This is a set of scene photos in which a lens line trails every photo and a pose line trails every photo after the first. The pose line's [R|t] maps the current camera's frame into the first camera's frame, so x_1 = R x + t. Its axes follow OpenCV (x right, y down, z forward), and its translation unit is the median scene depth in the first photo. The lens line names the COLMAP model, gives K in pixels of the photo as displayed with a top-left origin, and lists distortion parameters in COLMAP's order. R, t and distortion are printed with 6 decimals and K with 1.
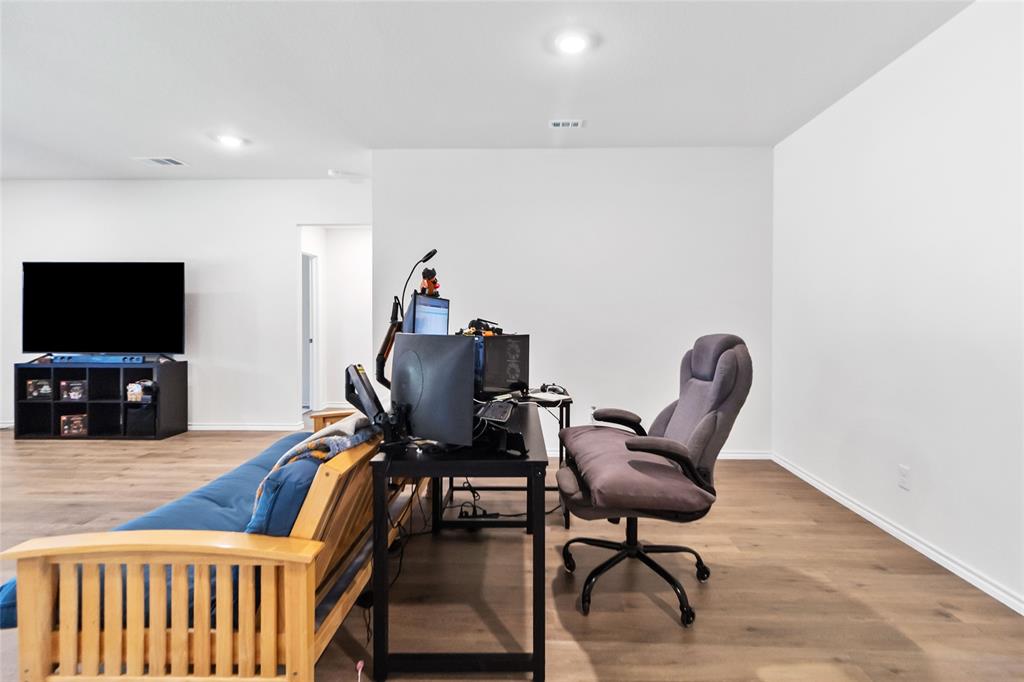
lens RADIAL K [[488.7, 0, 523.0], [0, 488.7, 321.9], [0, 0, 1]] dist [0.005102, -0.000209]
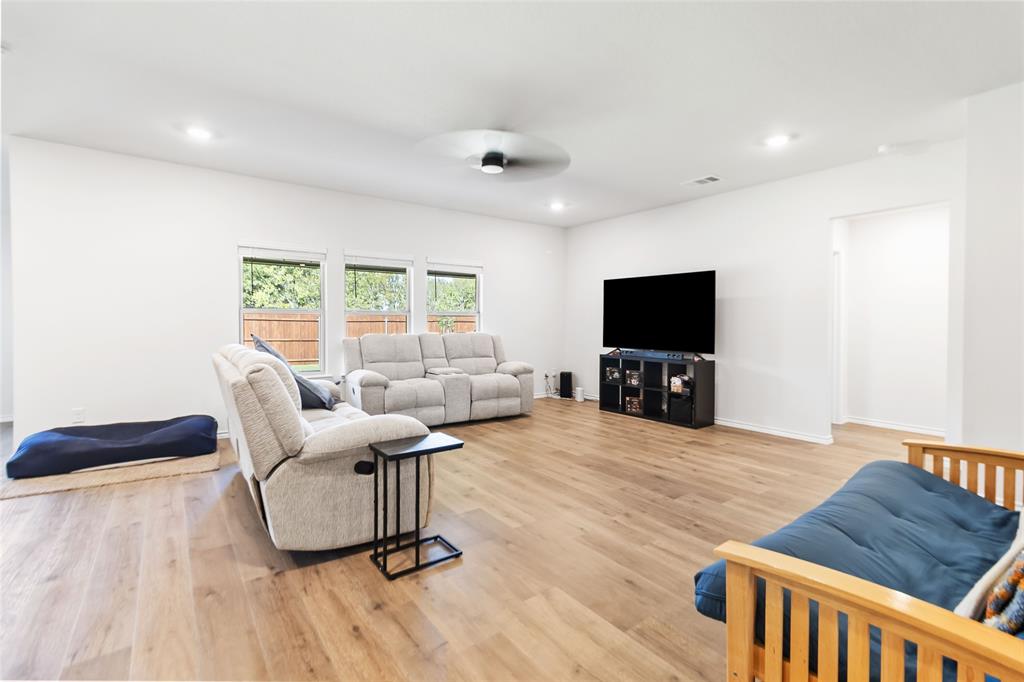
lens RADIAL K [[478.5, 0, 533.8], [0, 478.5, 322.5], [0, 0, 1]] dist [-0.004488, -0.001188]
pose [[0.629079, 0.000734, -0.777341, -0.118870], [-0.004068, 0.999989, -0.002348, -0.001019], [0.777331, 0.004639, 0.629075, 0.015149]]
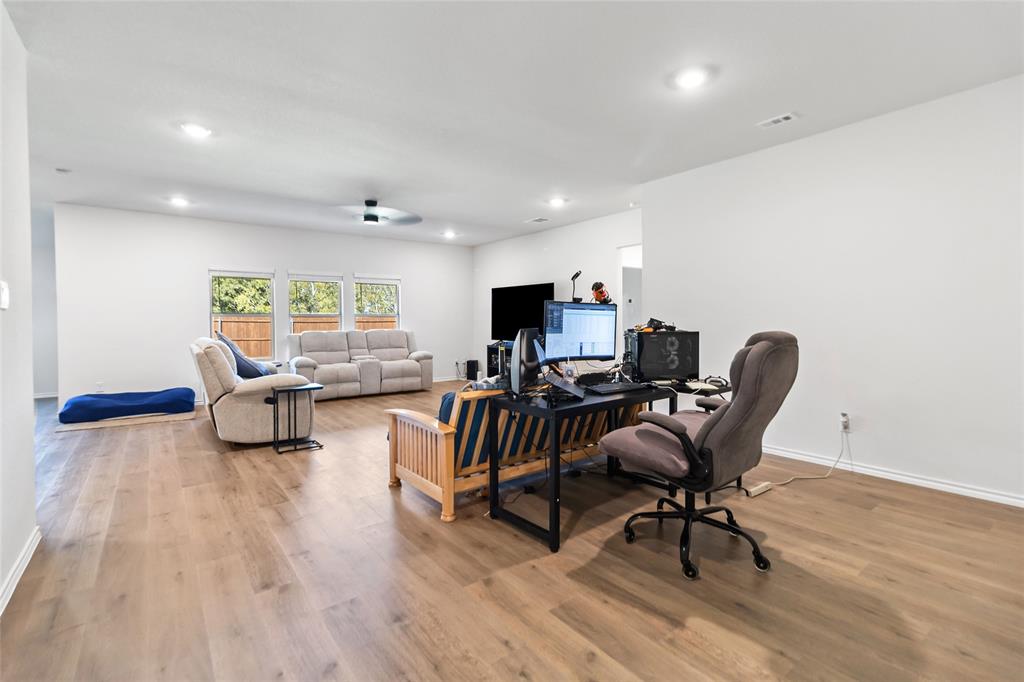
lens RADIAL K [[466.7, 0, 515.4], [0, 466.7, 320.9], [0, 0, 1]] dist [-0.001351, -0.000019]
pose [[0.633109, -0.006395, -0.774036, 0.393886], [0.006127, 0.999976, -0.003250, 0.001176], [0.774038, -0.002685, 0.633133, -0.012223]]
